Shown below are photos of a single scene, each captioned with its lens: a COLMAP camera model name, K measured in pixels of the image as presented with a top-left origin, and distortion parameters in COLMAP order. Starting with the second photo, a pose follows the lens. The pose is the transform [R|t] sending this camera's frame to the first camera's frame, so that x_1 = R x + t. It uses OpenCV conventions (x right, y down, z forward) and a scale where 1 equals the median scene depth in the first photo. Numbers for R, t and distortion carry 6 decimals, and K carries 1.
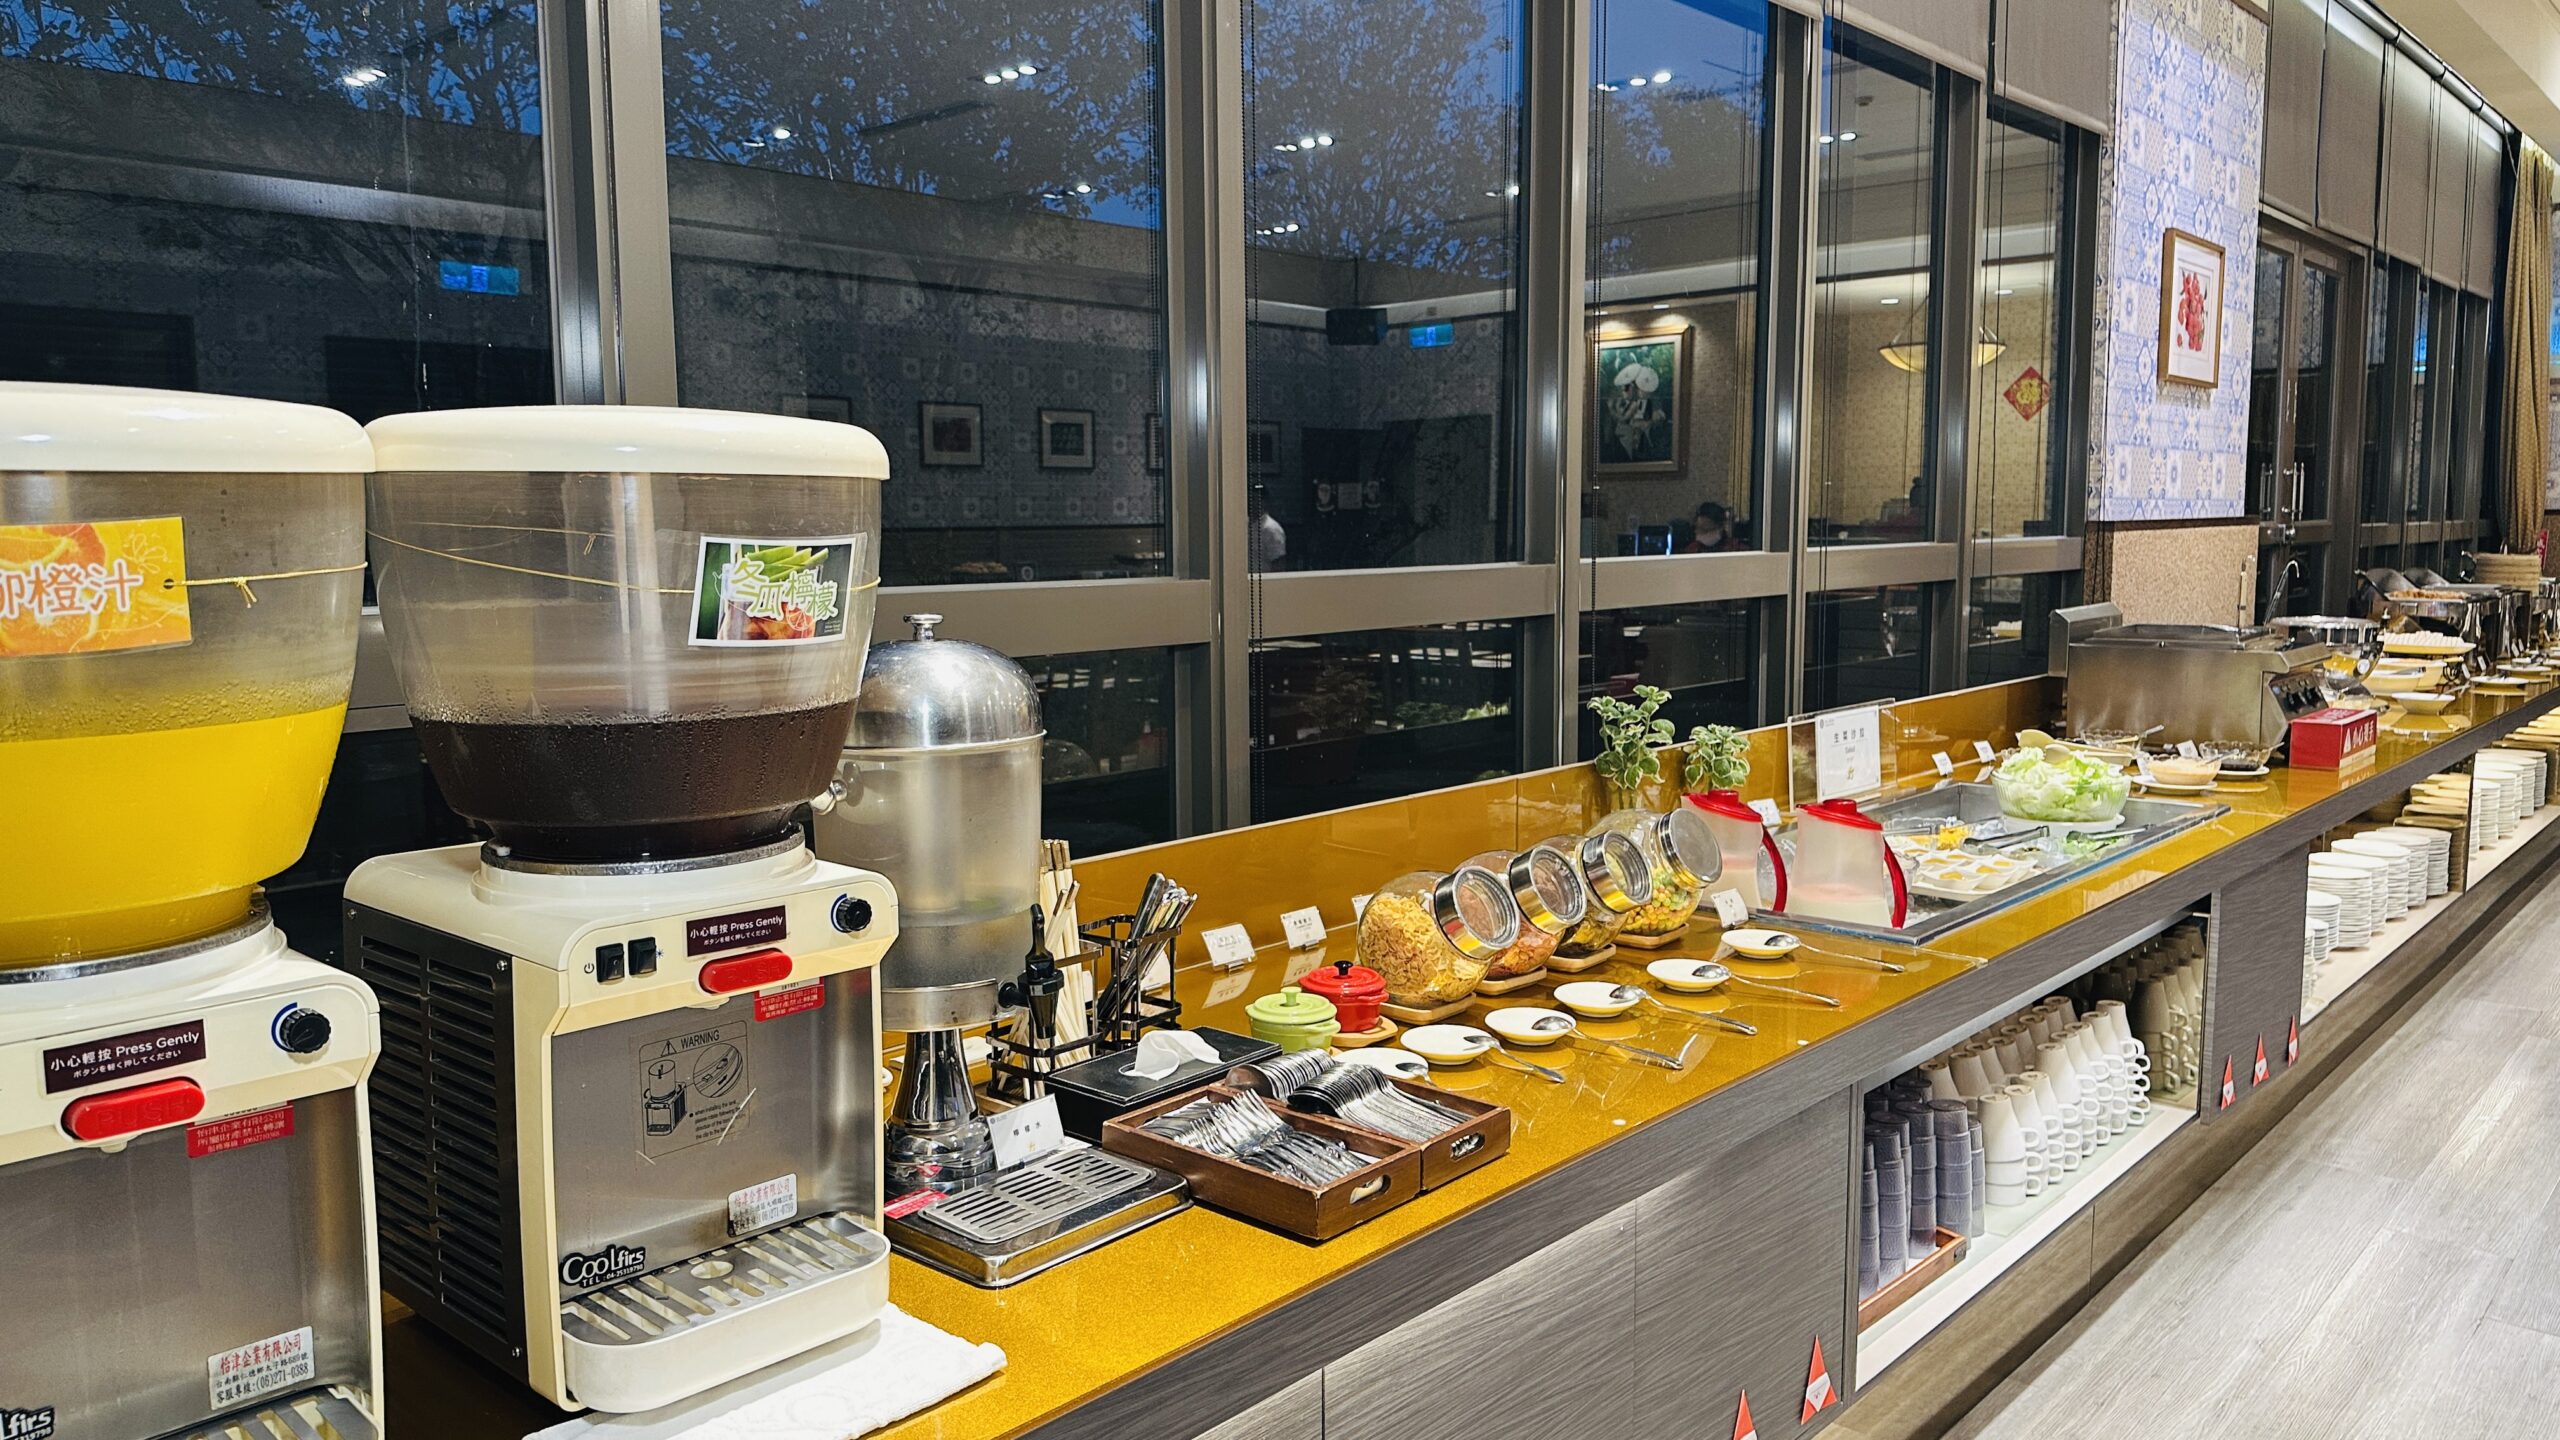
lens RADIAL K [[1846.0, 0, 1282.9], [0, 1846.0, 713.0], [0, 0, 1]] dist [0.022026, -0.002592]
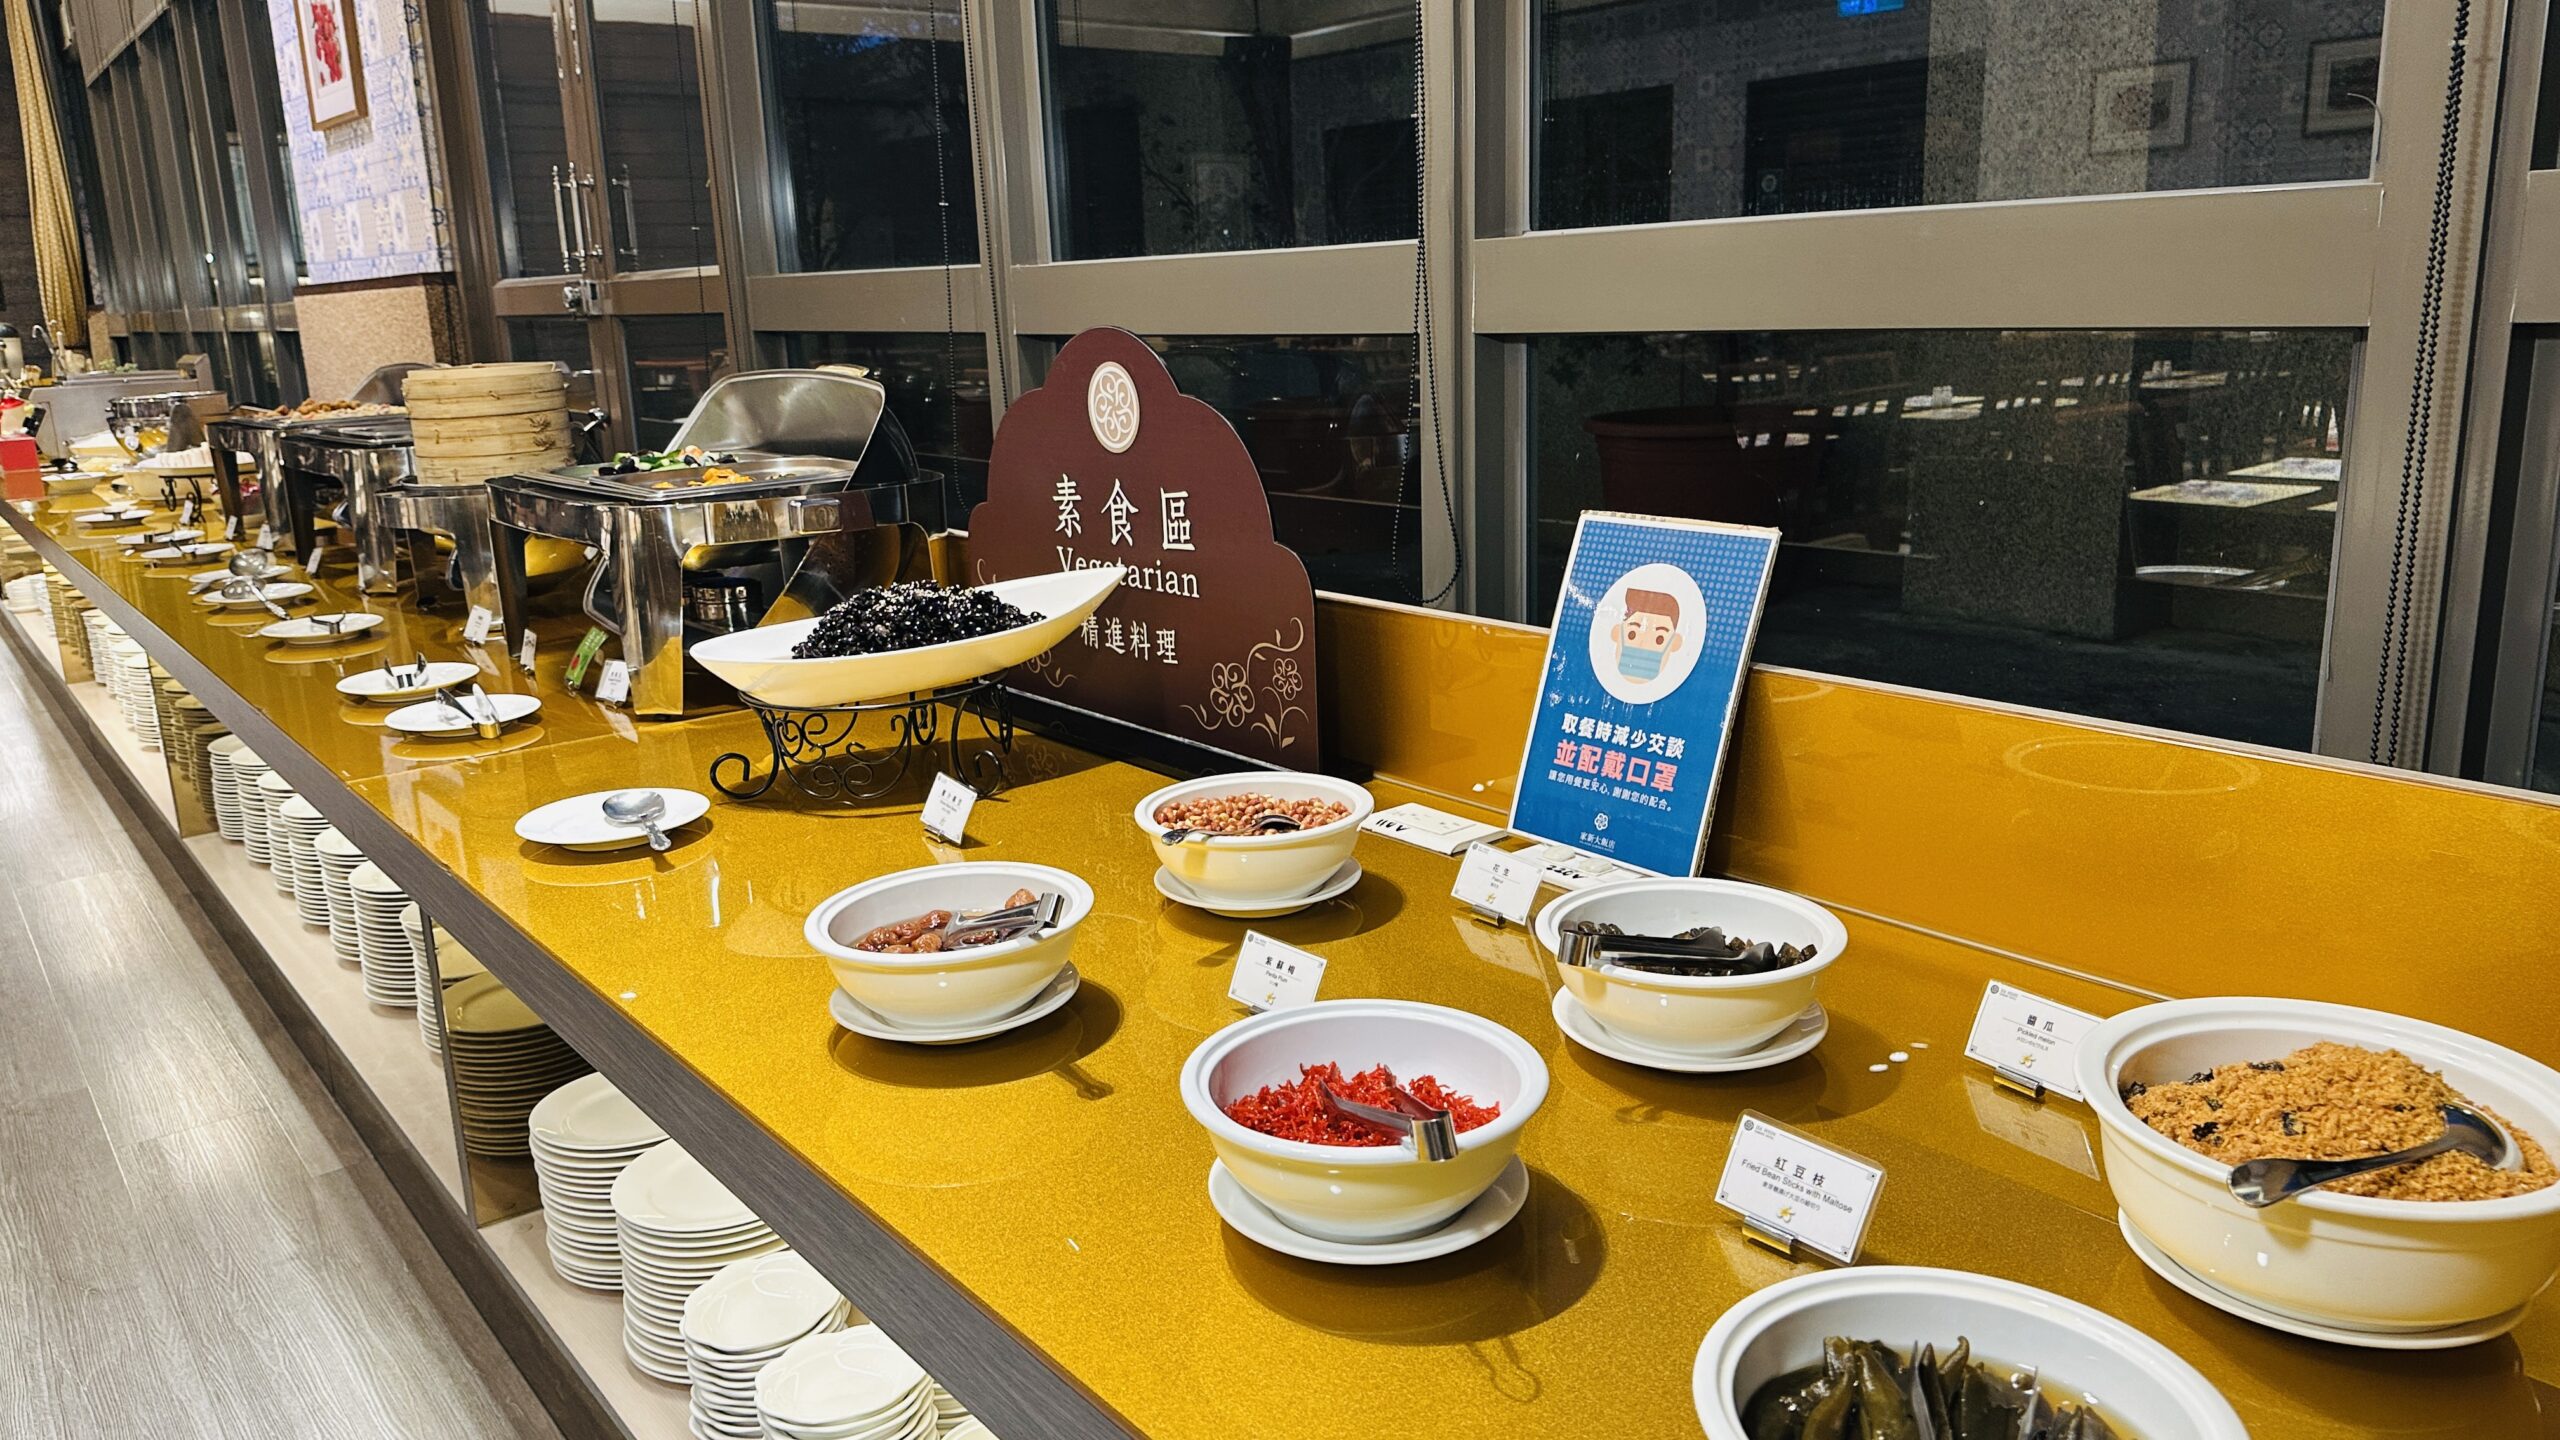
lens RADIAL K [[1846.0, 0, 1285.2], [0, 1846.0, 717.1], [0, 0, 1]] dist [0.022026, -0.002592]
pose [[-0.169059, 0.240771, -0.955745, 0.763829], [-0.067302, 0.964619, 0.254911, -0.092799], [0.983305, 0.107418, -0.146873, 0.924651]]
